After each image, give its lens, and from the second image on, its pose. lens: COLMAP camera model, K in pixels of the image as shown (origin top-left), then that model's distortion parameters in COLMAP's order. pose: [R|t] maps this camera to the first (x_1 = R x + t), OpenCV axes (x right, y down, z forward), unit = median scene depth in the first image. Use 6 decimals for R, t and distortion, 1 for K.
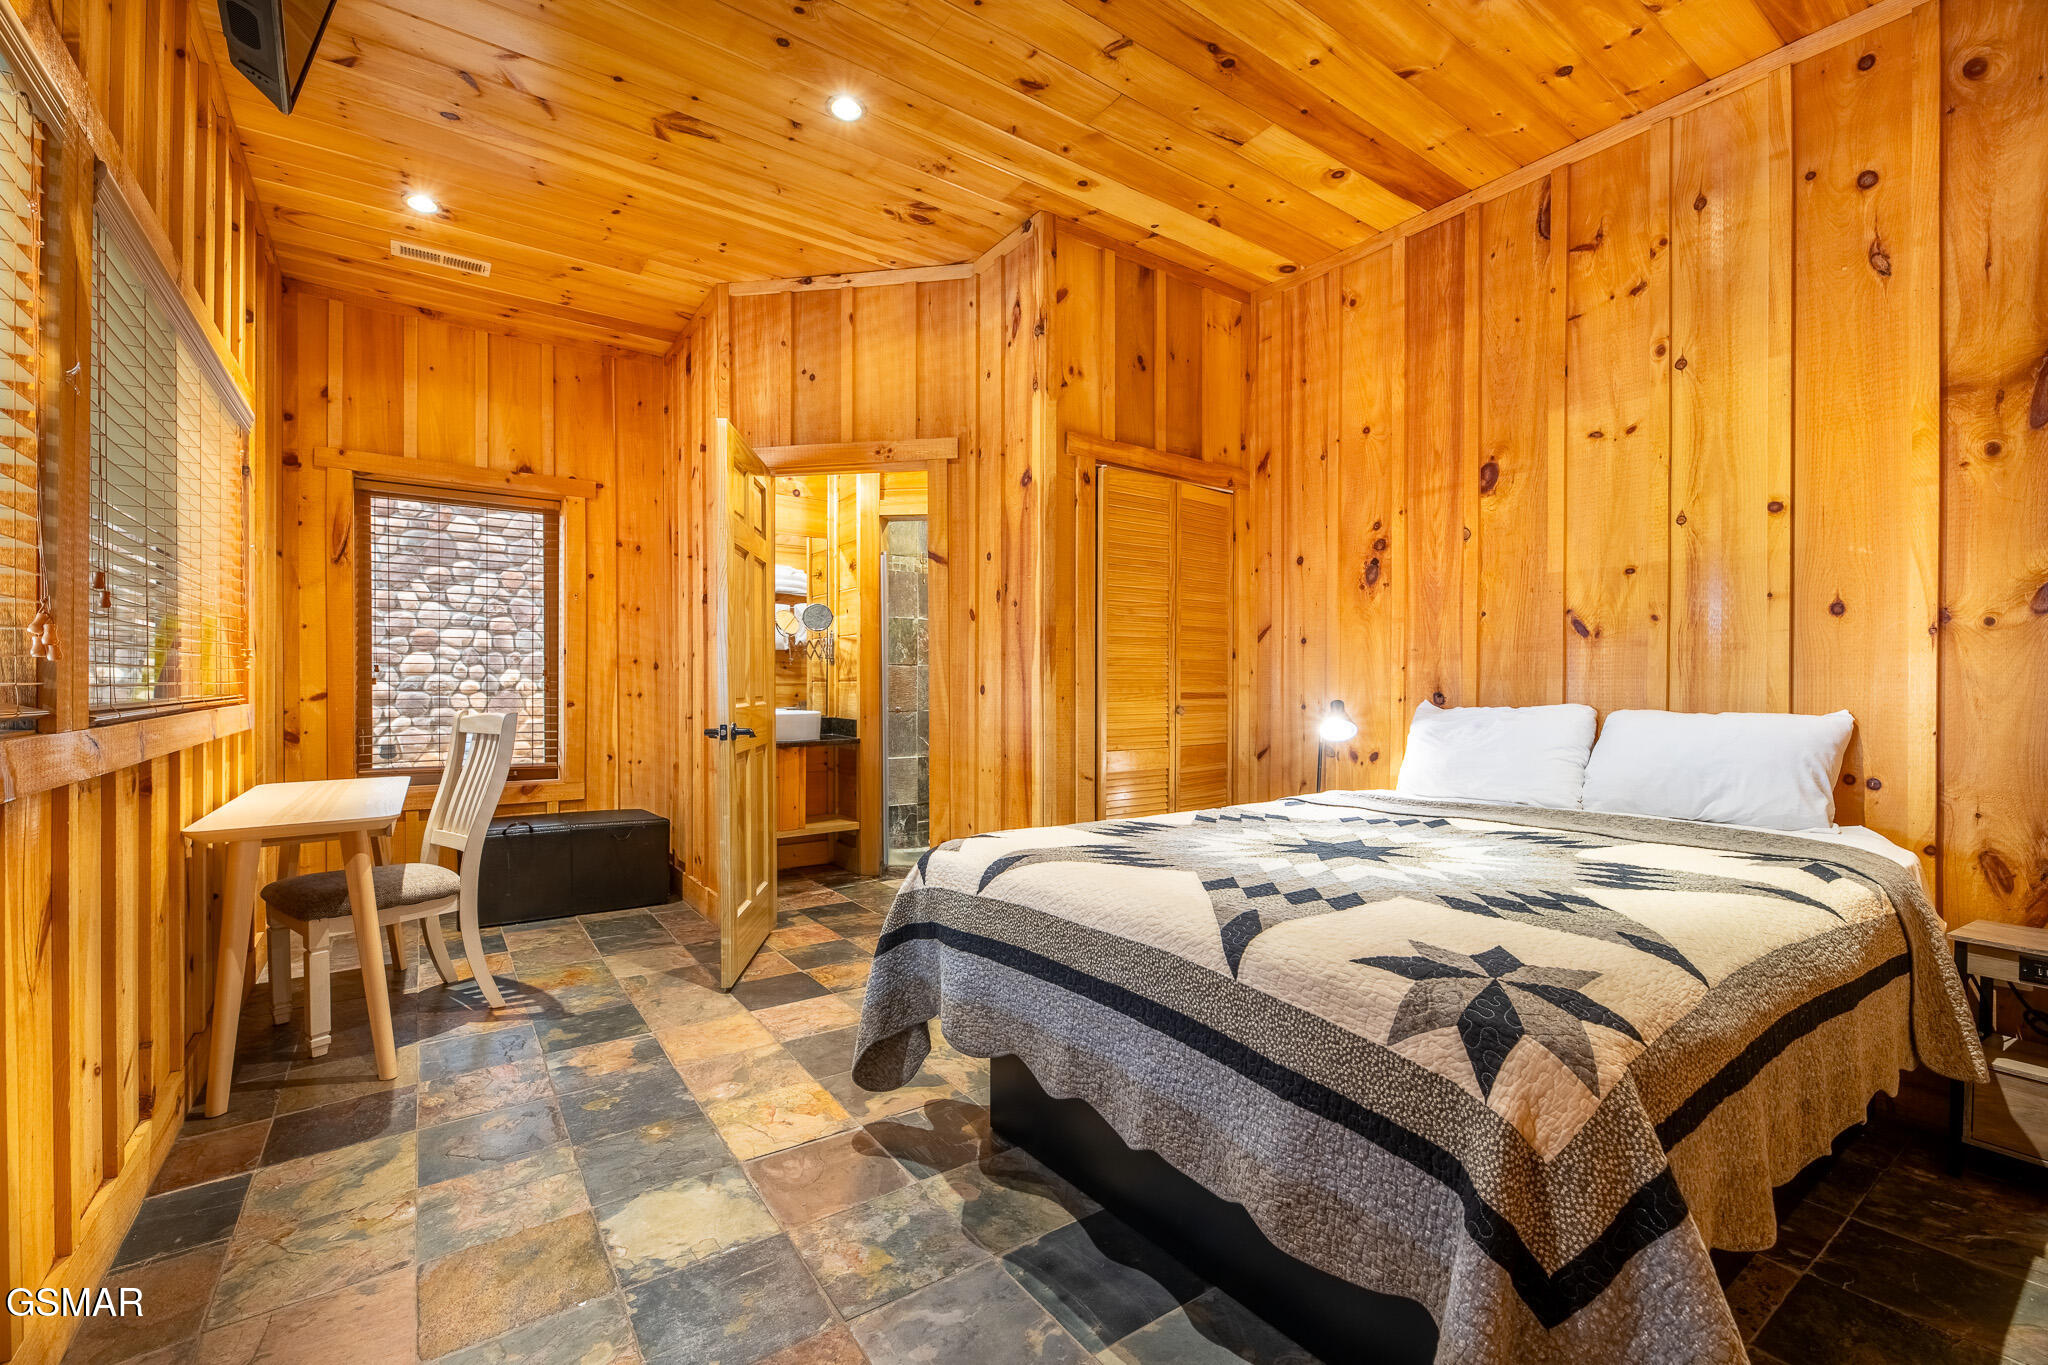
lens RADIAL K [[892.9, 0, 1018.3], [0, 892.9, 691.3], [0, 0, 1]] dist [-0.000796, -0.000118]
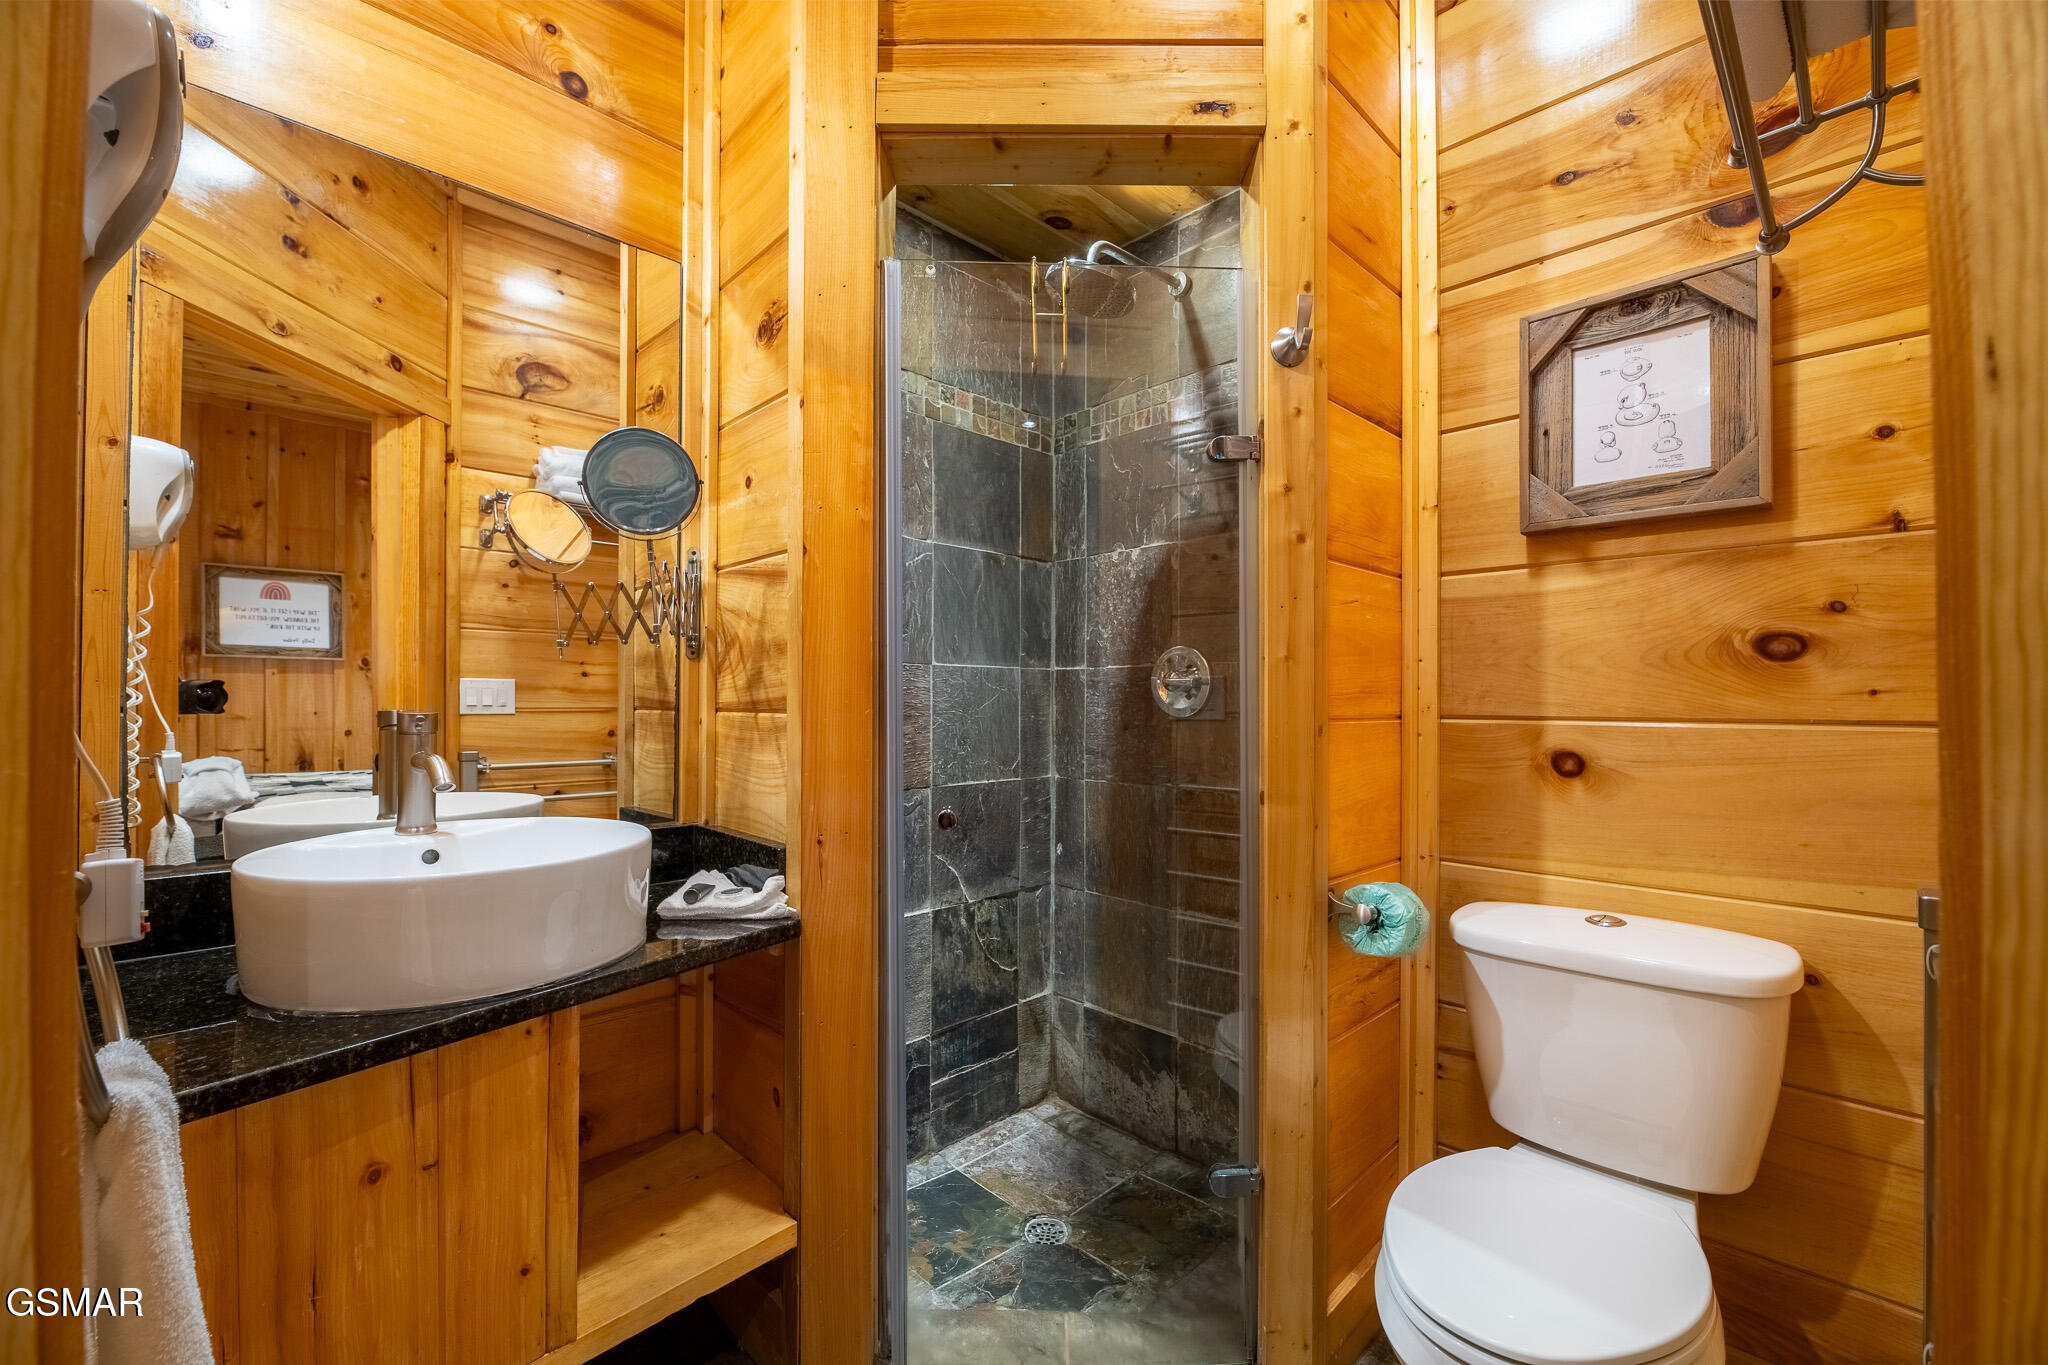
lens RADIAL K [[856.0, 0, 1025.9], [0, 856.0, 691.7], [0, 0, 1]] dist [-0.003773, -0.000960]
pose [[0.986160, 0.001830, 0.165787, -0.148869], [0.000196, 0.999925, -0.012205, -0.015304], [-0.165797, 0.012069, 0.986086, 0.708968]]
